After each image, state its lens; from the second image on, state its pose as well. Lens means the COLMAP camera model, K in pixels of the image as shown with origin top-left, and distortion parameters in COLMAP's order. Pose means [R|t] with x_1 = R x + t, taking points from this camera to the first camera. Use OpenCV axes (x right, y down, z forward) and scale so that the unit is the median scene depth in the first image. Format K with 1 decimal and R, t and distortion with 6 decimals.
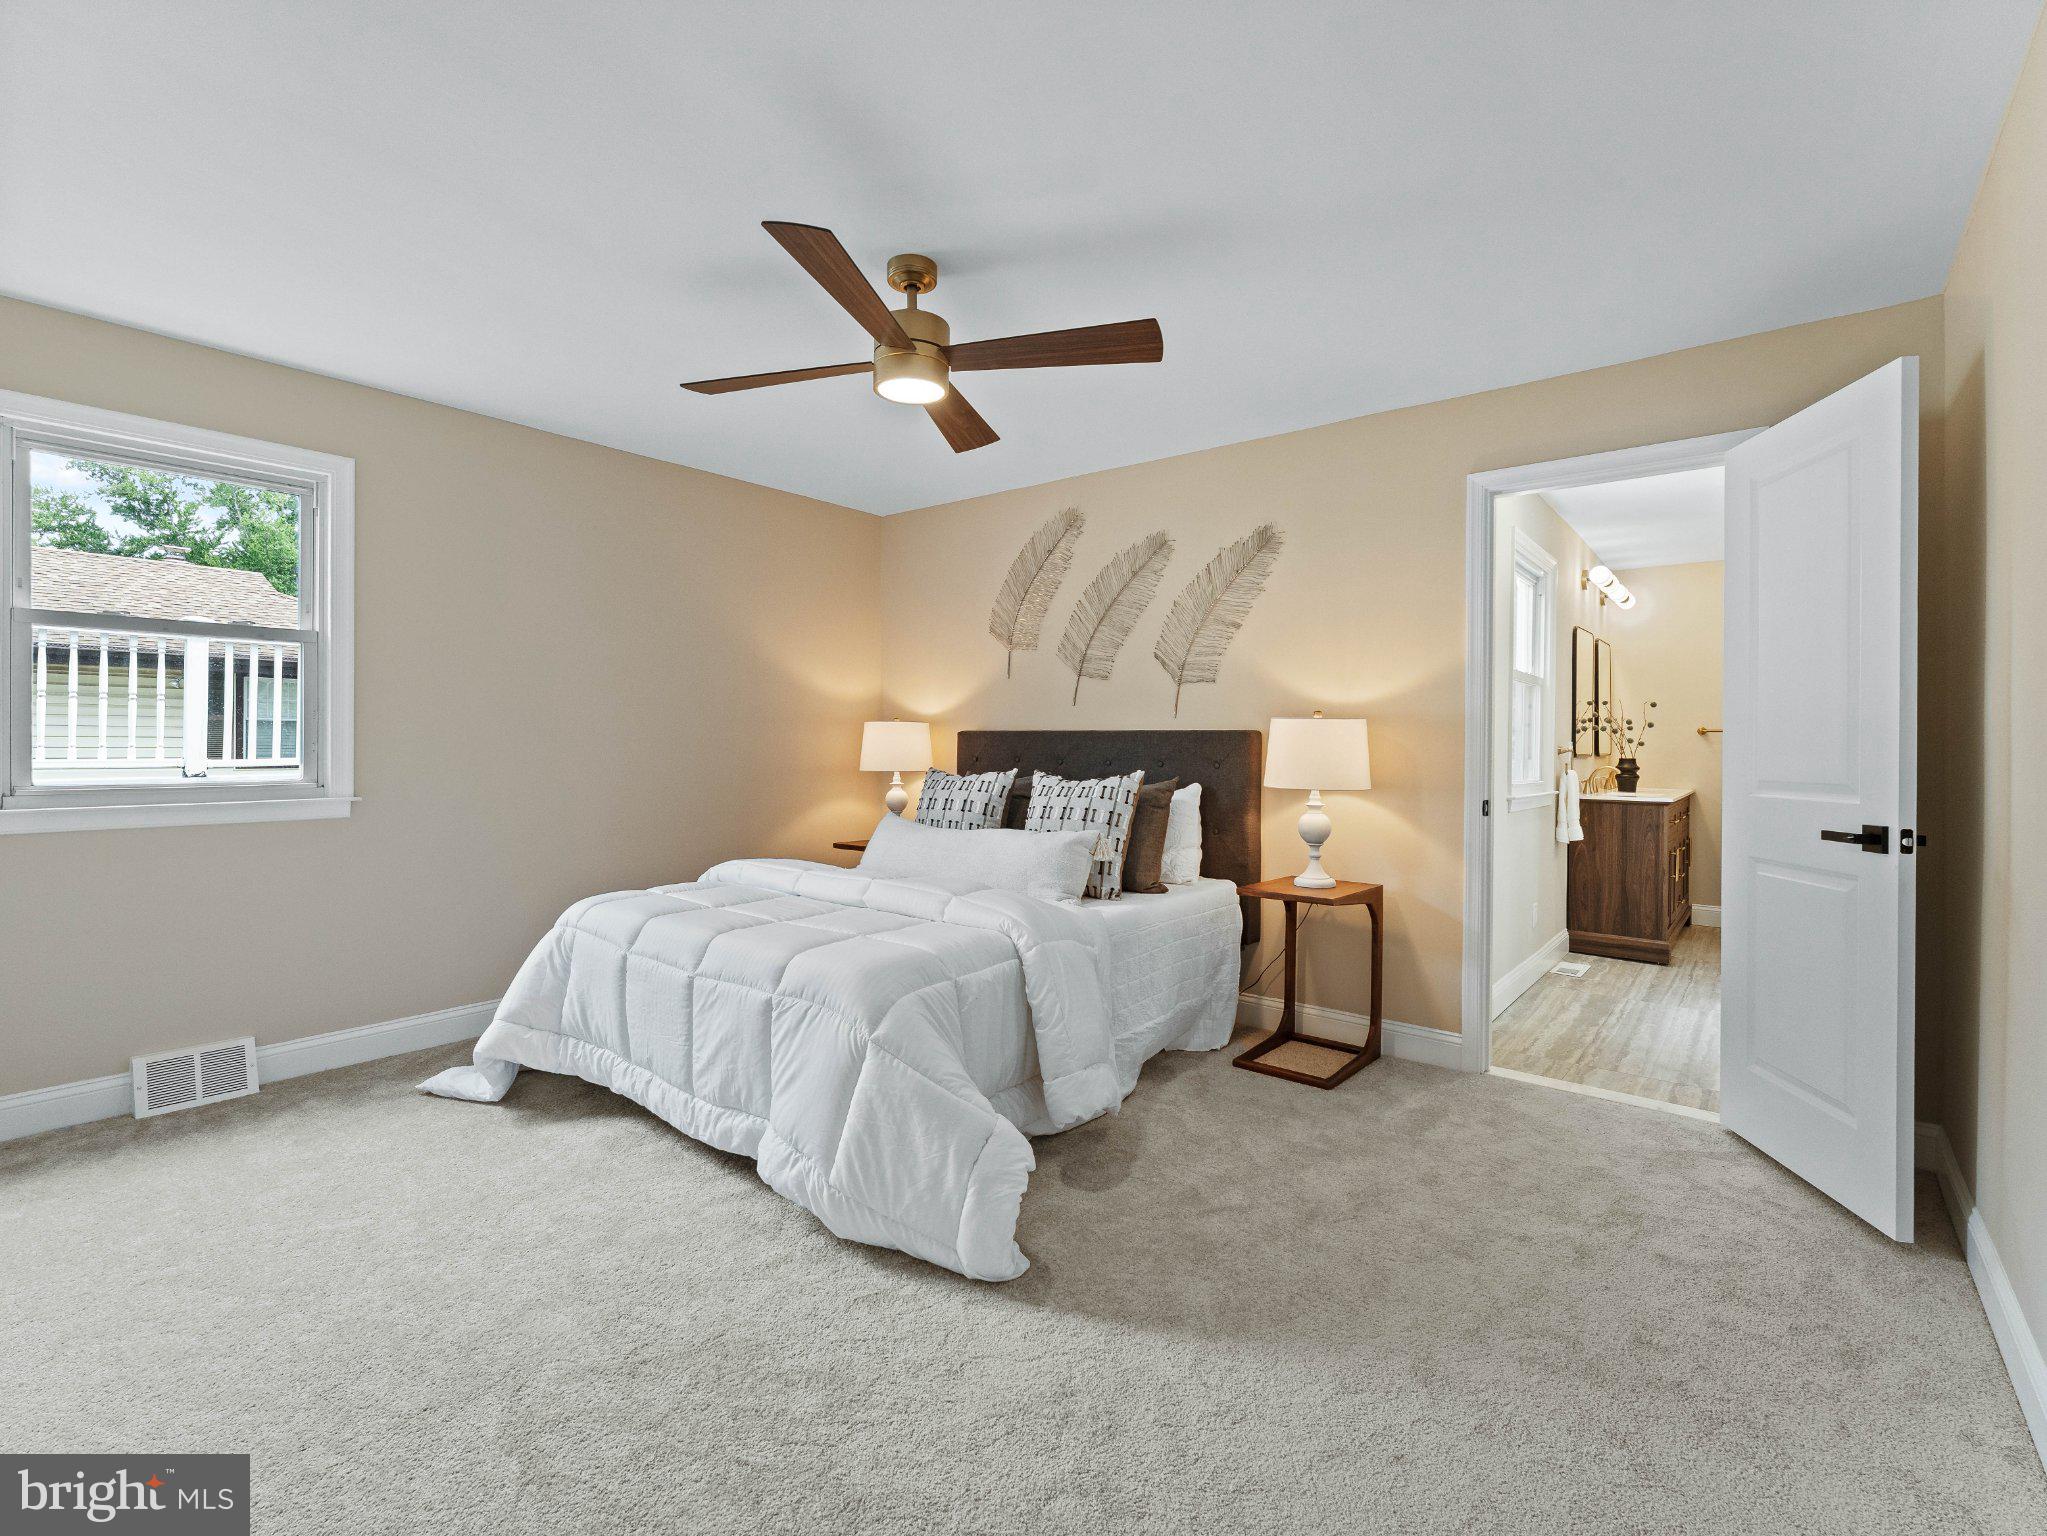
lens RADIAL K [[935.0, 0, 1023.3], [0, 935.0, 754.9], [0, 0, 1]] dist [0.002084, -0.000680]
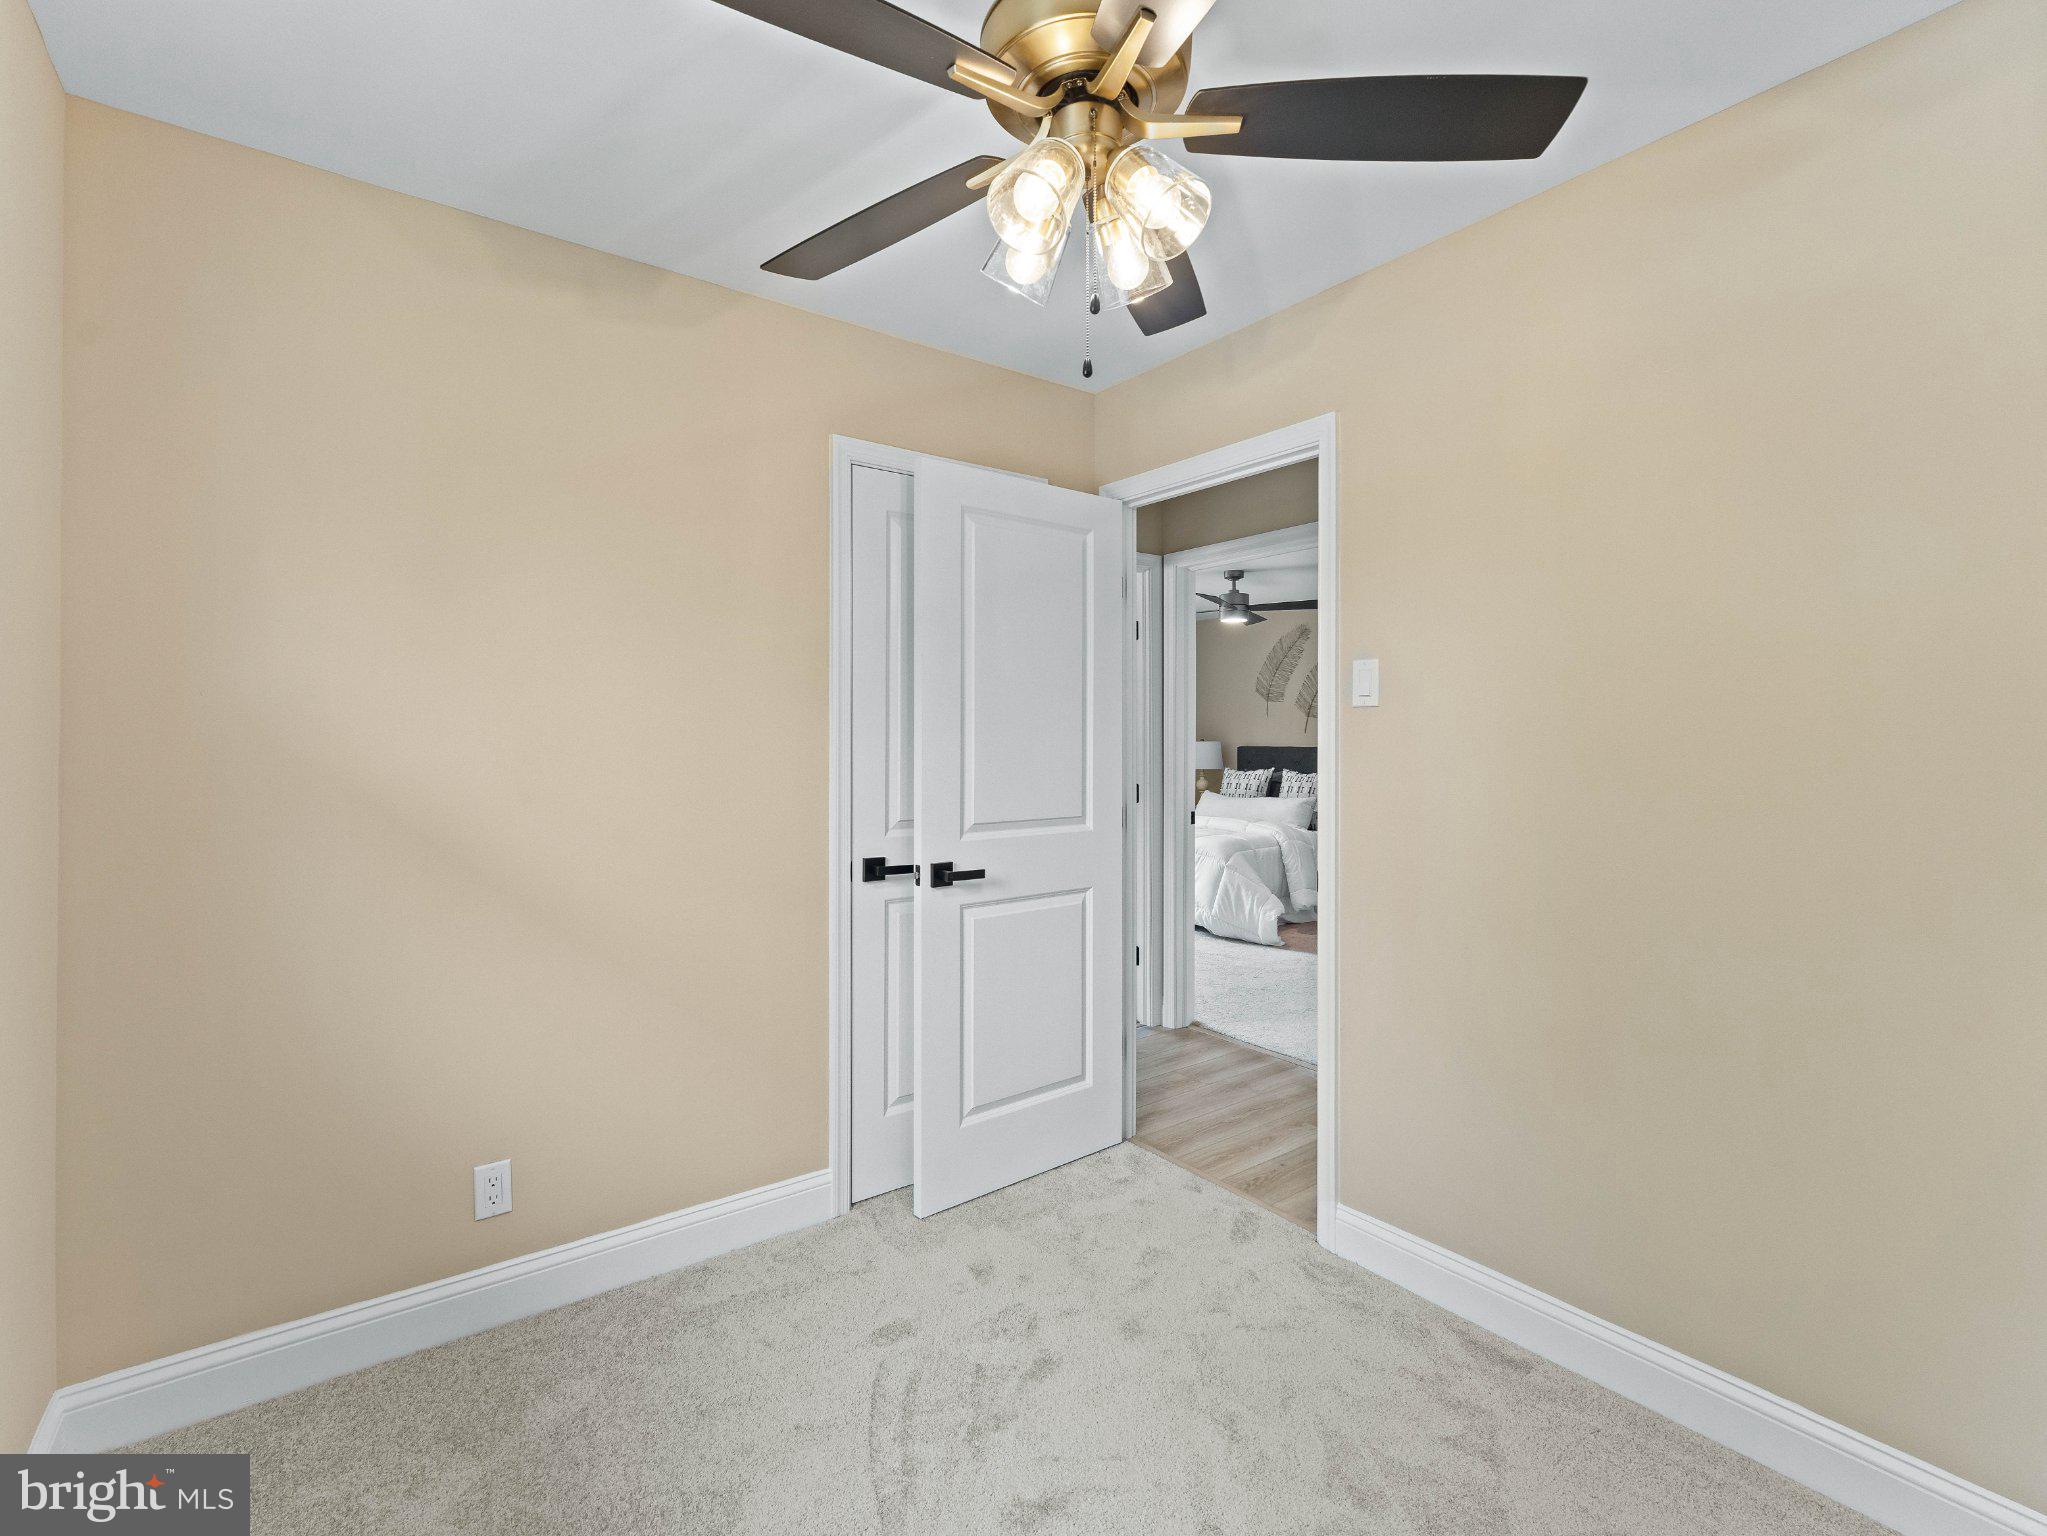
lens RADIAL K [[935.0, 0, 1016.0], [0, 935.0, 751.5], [0, 0, 1]] dist [0.002084, -0.000680]
pose [[0.966924, -0.006339, -0.254985, -0.032112], [0.006534, 0.999979, -0.000084, -0.024360], [0.254980, -0.001584, 0.966945, -1.110047]]
